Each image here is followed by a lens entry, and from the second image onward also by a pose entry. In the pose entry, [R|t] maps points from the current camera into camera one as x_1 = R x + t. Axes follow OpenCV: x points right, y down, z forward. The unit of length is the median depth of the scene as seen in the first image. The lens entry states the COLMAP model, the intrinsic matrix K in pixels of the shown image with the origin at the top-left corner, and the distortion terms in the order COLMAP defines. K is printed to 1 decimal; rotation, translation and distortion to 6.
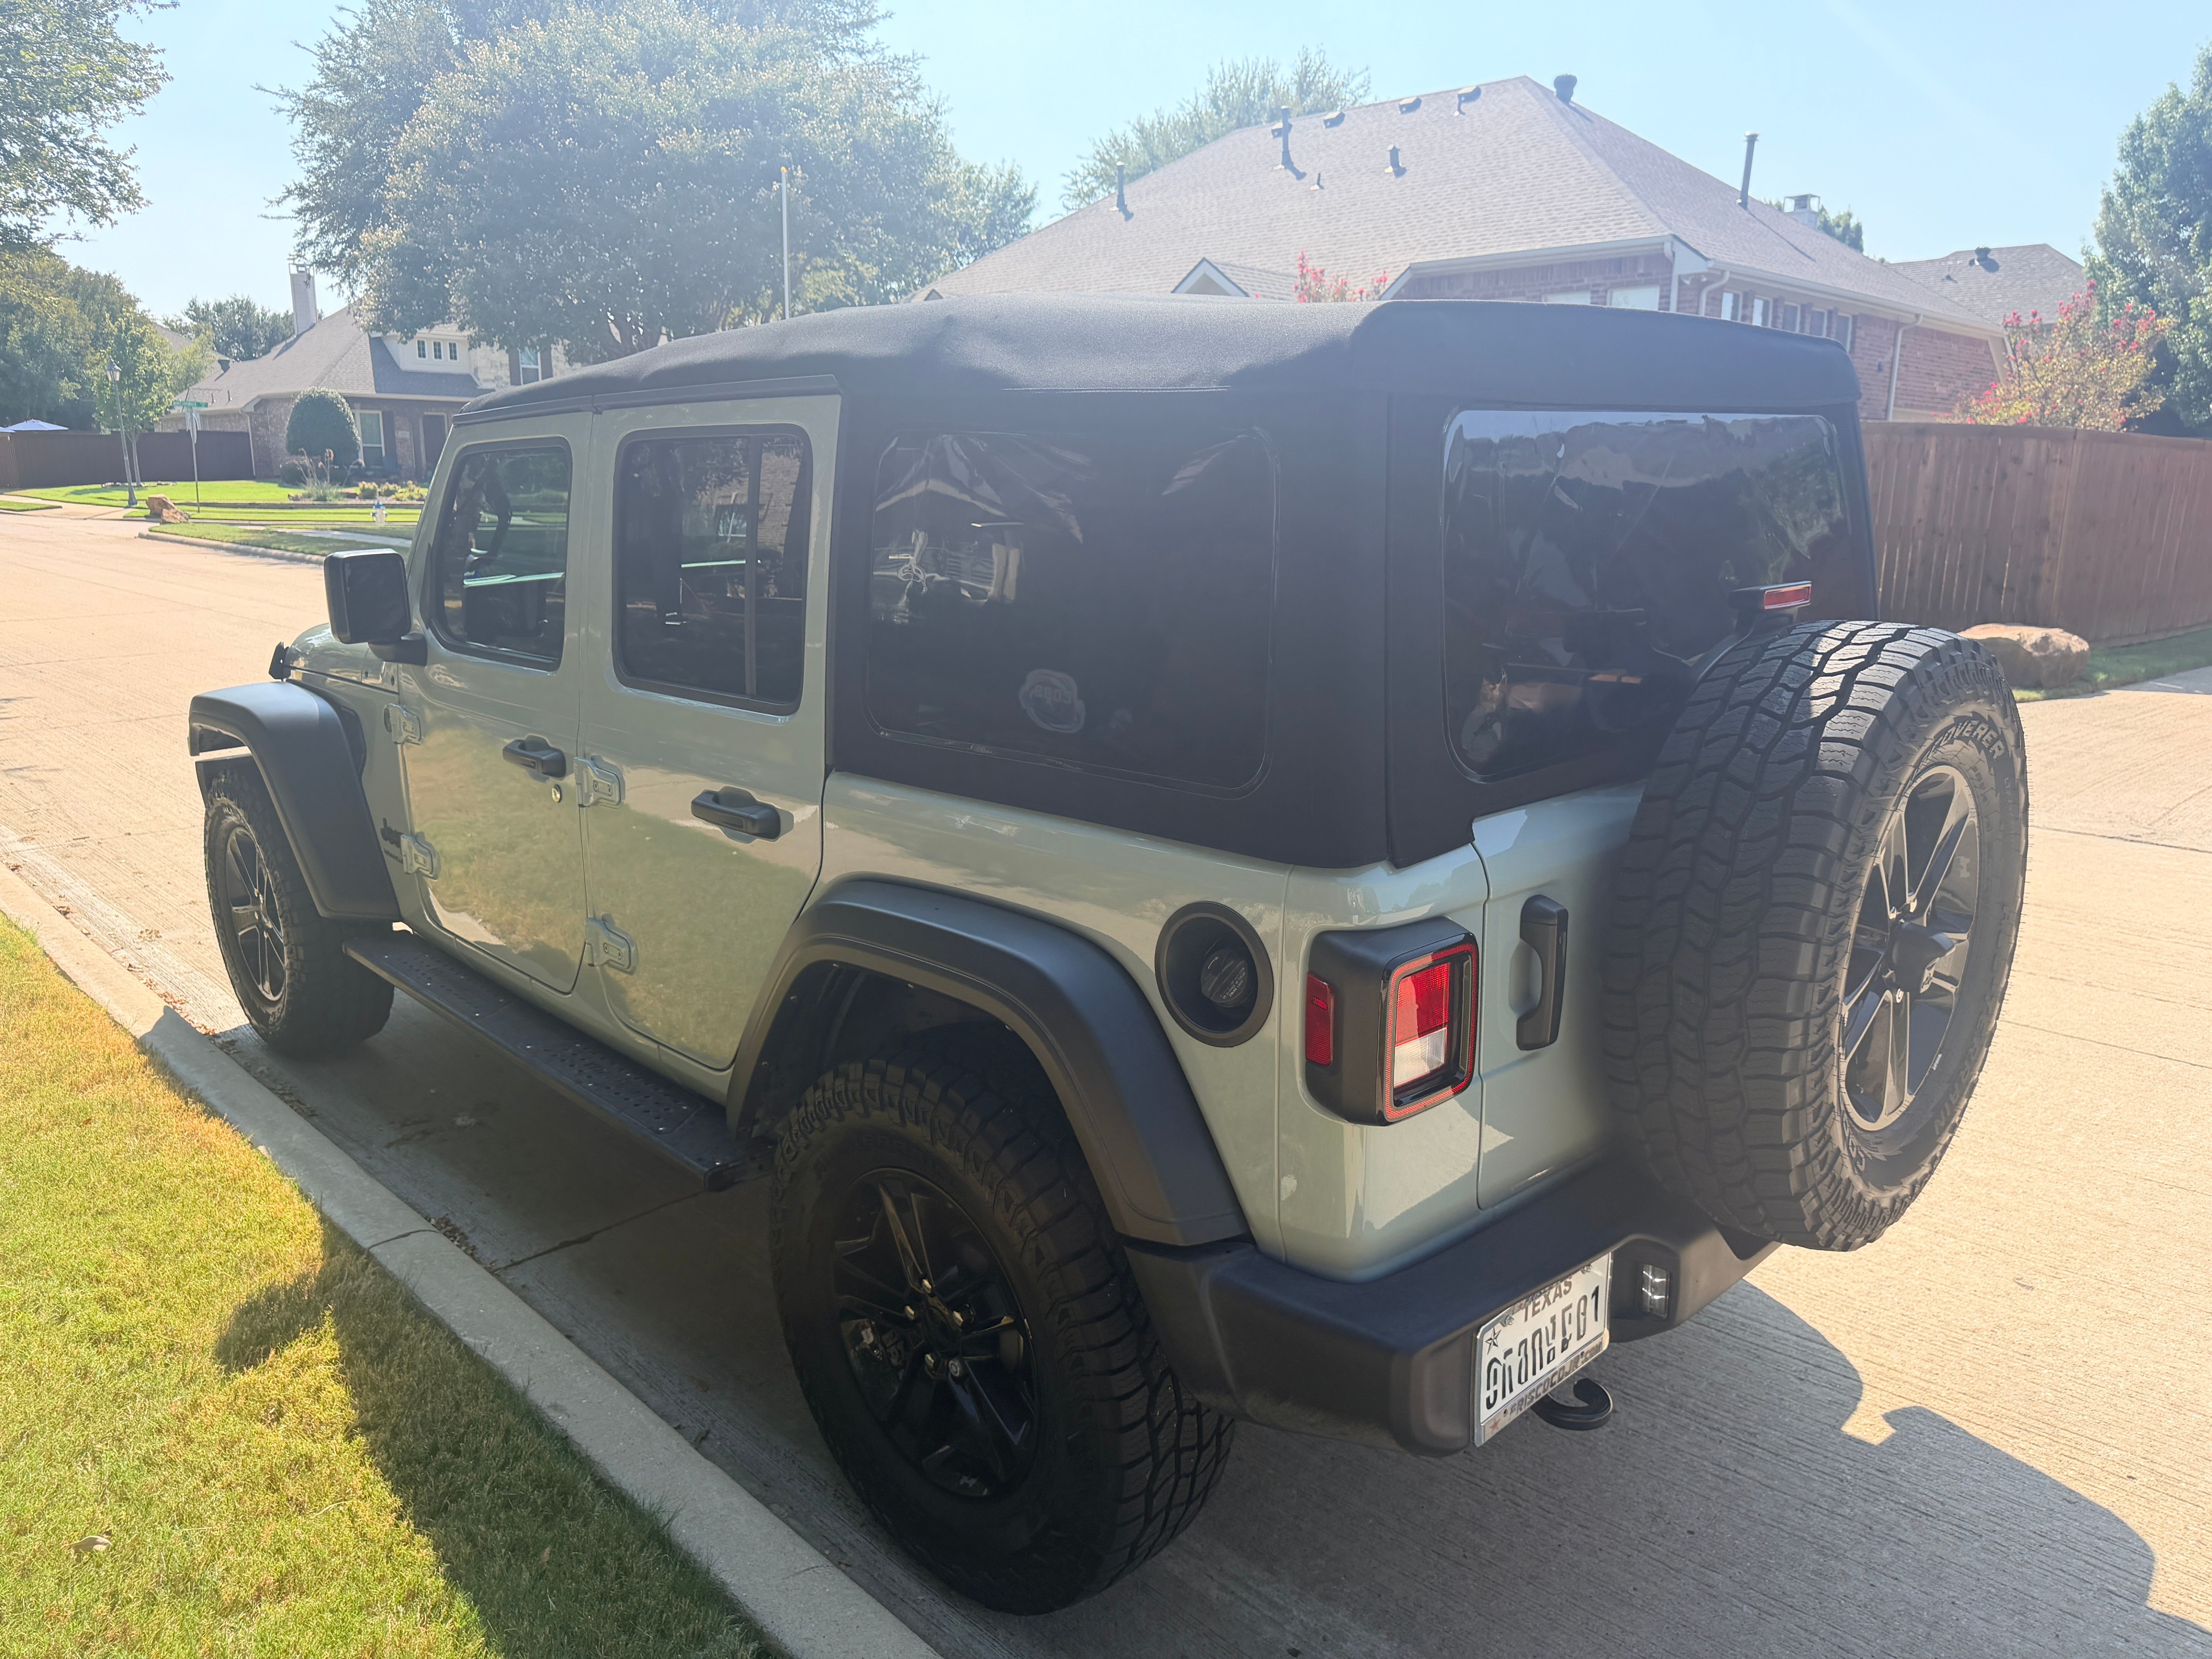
lens RADIAL K [[1574.1, 0, 1094.6], [0, 1574.1, 832.8], [0, 0, 1]] dist [0.014050, -0.018887]
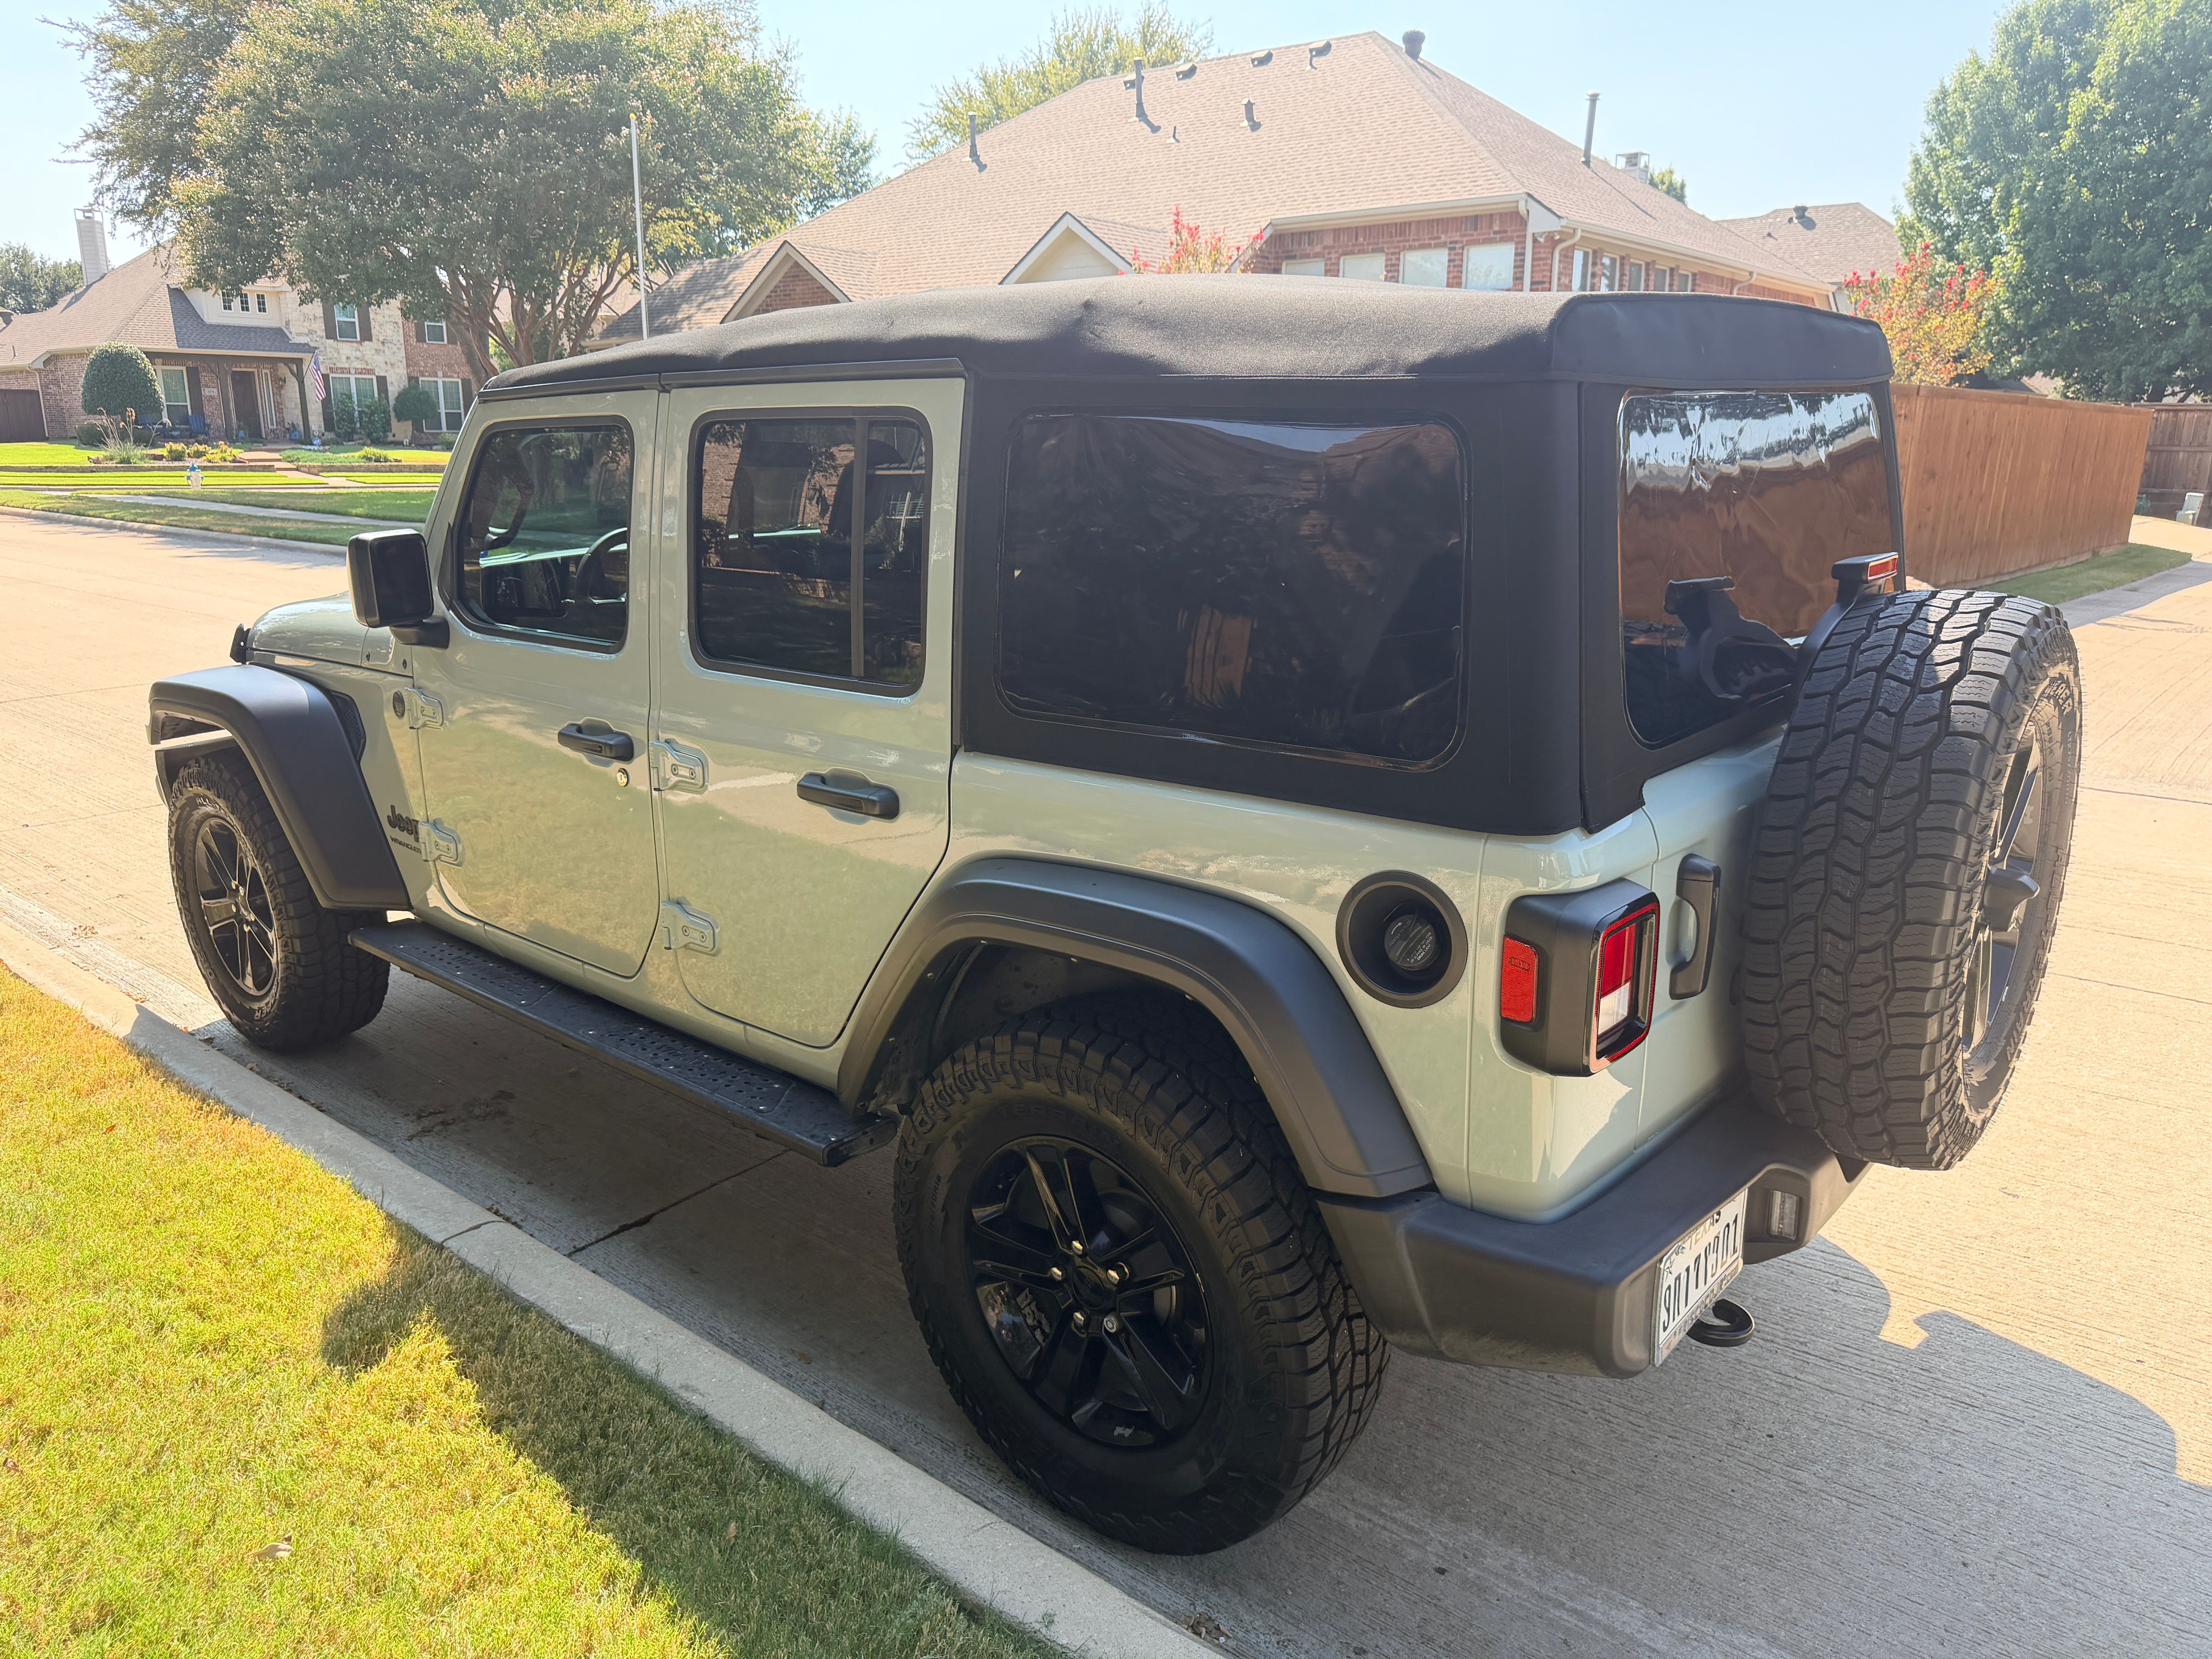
lens RADIAL K [[1576.7, 0, 1095.6], [0, 1576.7, 836.7], [0, 0, 1]] dist [0.011717, -0.018528]
pose [[0.995105, -0.029722, 0.094252, -0.120592], [0.026951, 0.999170, 0.030537, -0.008492], [-0.095081, -0.027848, 0.995080, -0.014429]]
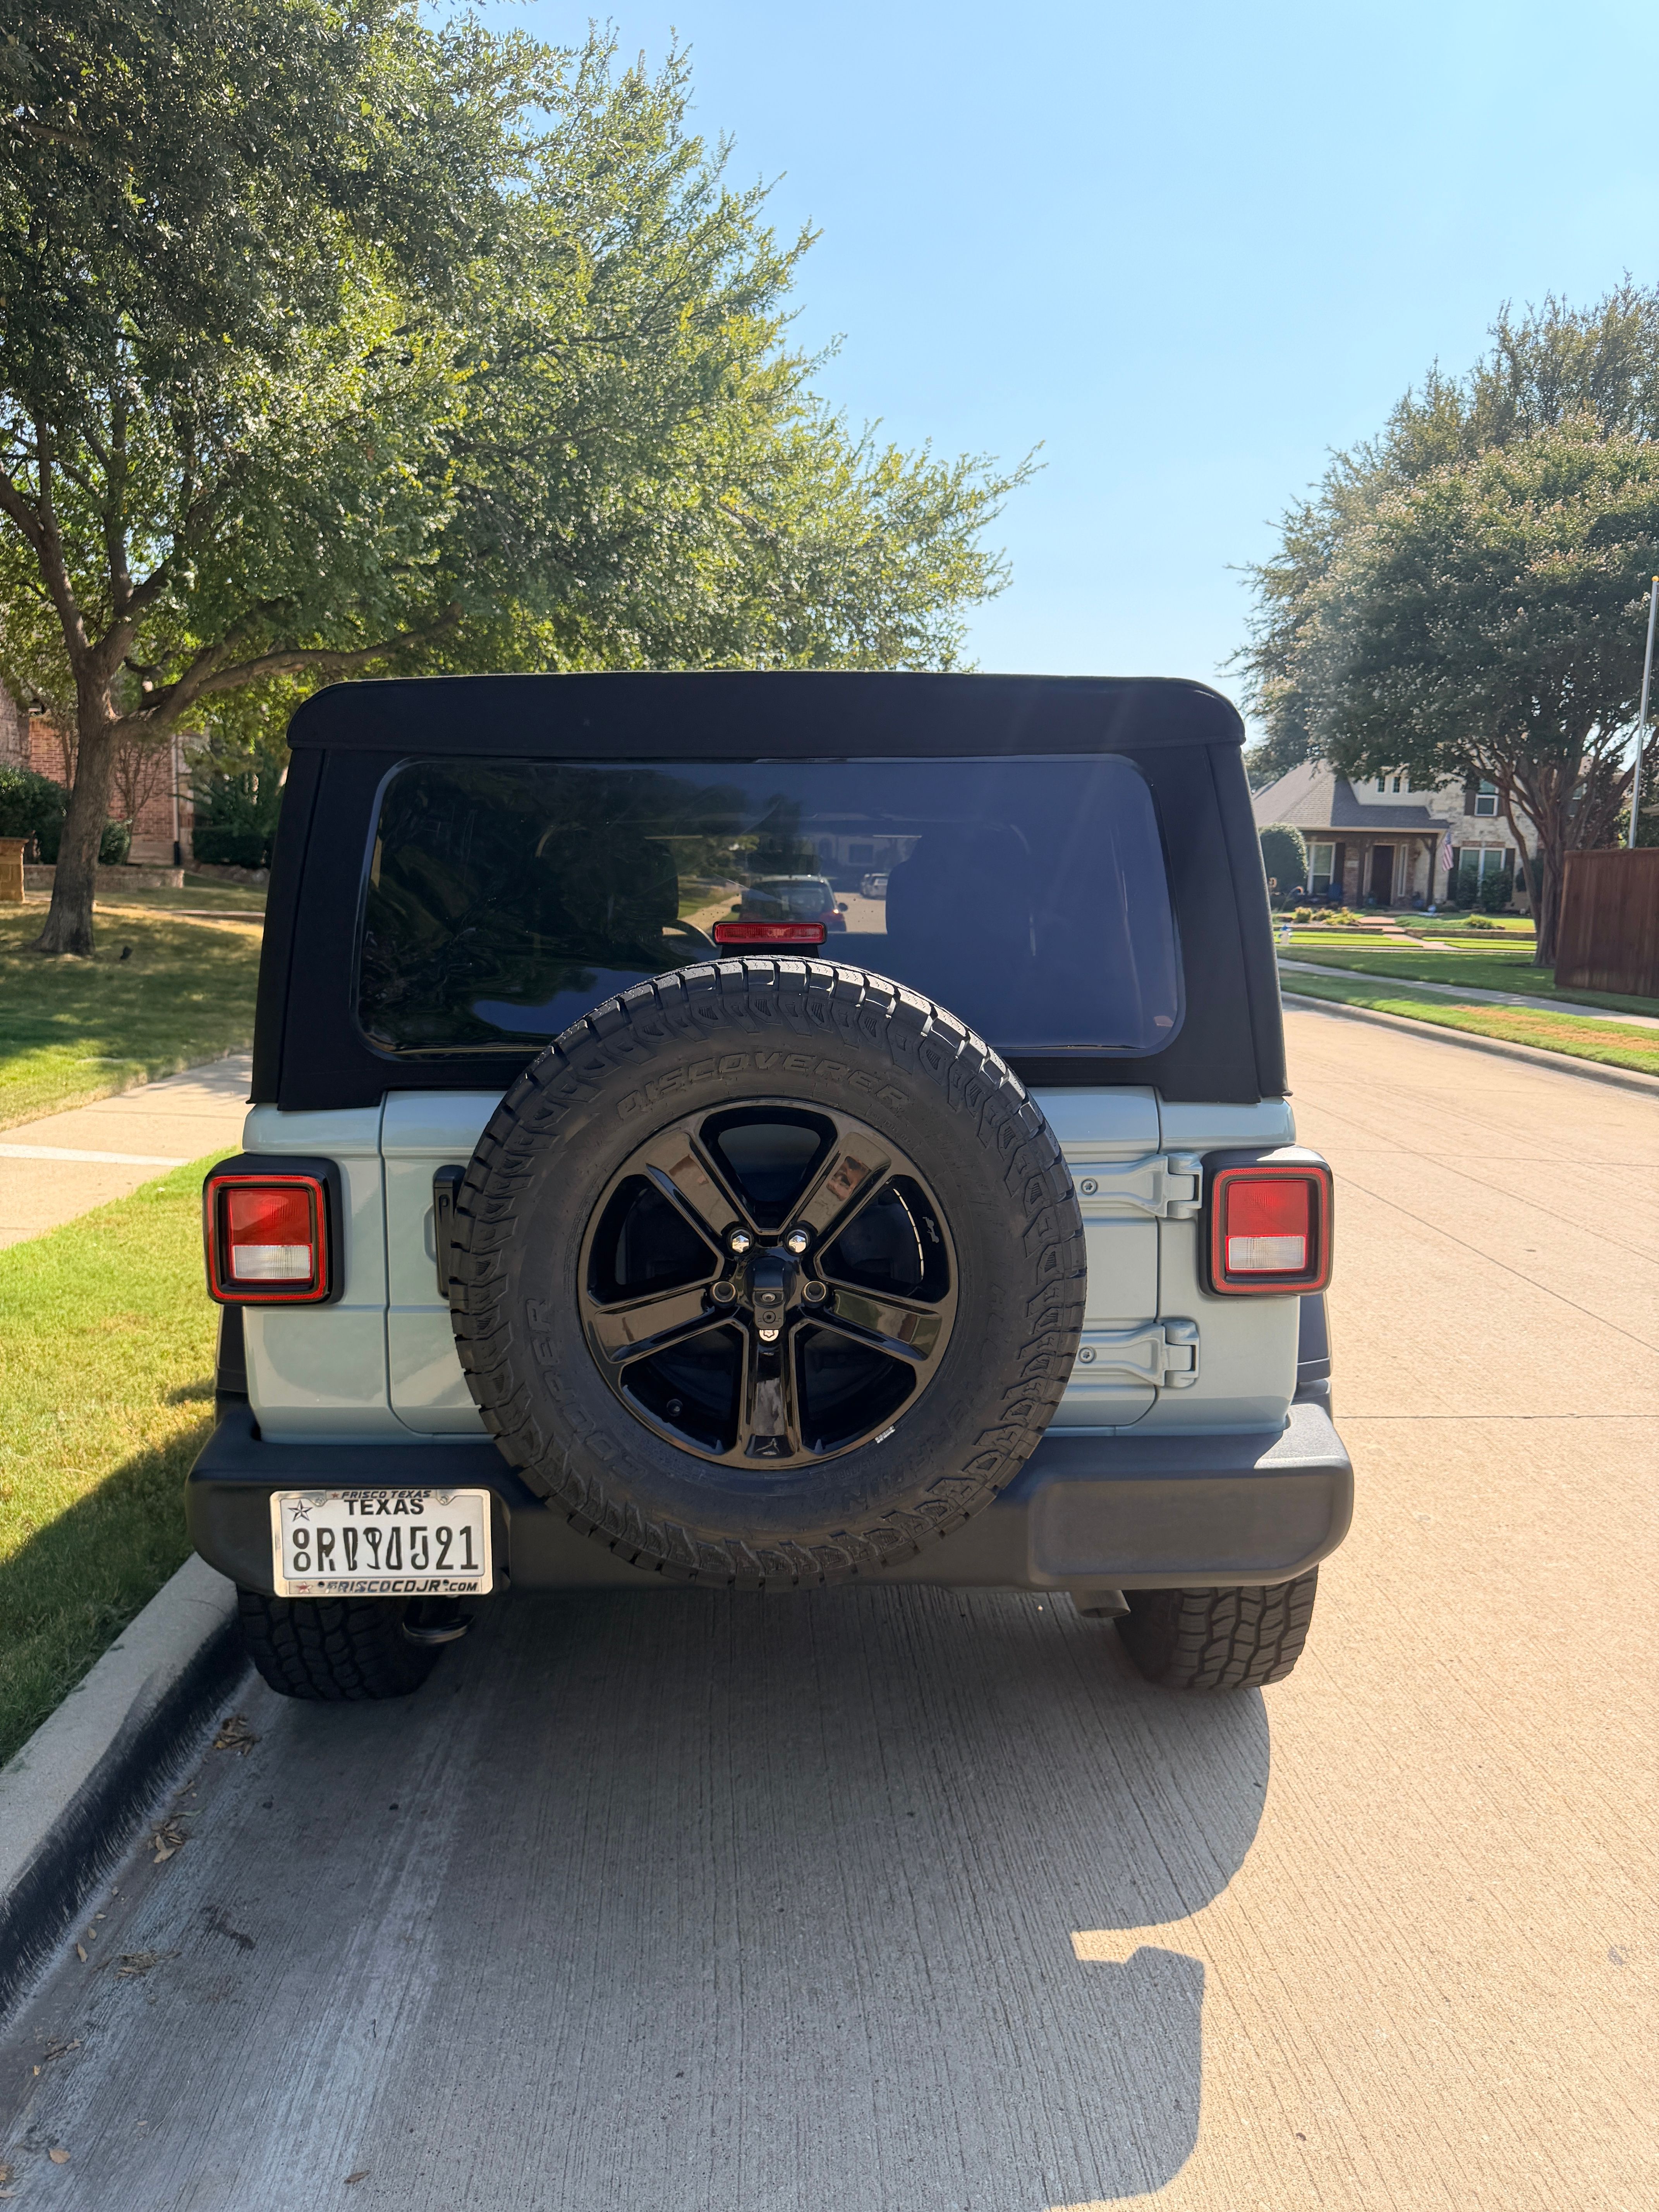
lens RADIAL K [[1561.0, 0, 829.5], [0, 1561.0, 1106.0], [0, 0, 1]] dist [0.073495, -0.134898]
pose [[0.727633, 0.098256, -0.678893, 0.703363], [-0.163207, 0.986066, -0.032210, -0.006047], [0.666268, 0.134237, 0.733531, 0.181881]]
